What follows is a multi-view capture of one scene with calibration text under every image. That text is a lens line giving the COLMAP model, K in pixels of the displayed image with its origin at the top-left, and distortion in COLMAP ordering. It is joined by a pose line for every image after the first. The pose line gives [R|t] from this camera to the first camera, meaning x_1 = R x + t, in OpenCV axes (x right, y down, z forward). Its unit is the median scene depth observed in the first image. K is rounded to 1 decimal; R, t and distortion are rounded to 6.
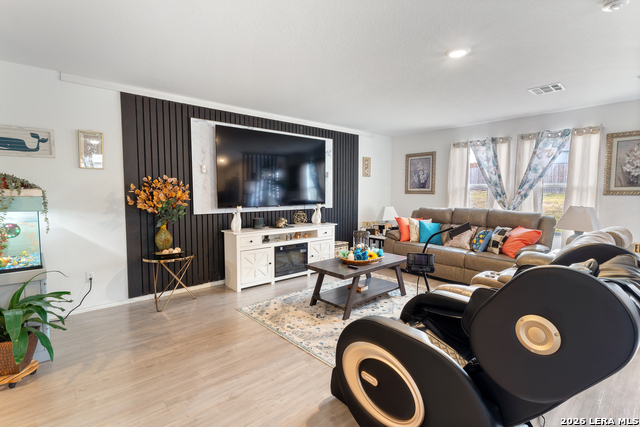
lens RADIAL K [[305.1, 0, 322.2], [0, 305.1, 213.7], [0, 0, 1]] dist [0.001753, 0.000221]
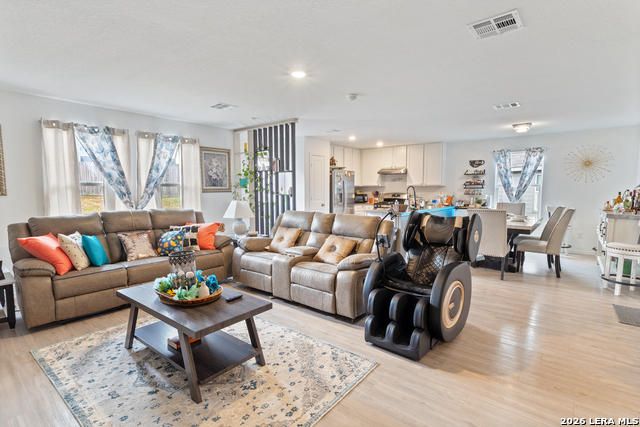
lens RADIAL K [[311.4, 0, 321.0], [0, 311.4, 207.0], [0, 0, 1]] dist [0.000383, 0.000036]
pose [[-0.159848, -0.058031, 0.985434, -0.443732], [0.076901, 0.994505, 0.071039, -0.048584], [-0.984142, 0.087136, -0.154507, 0.629850]]
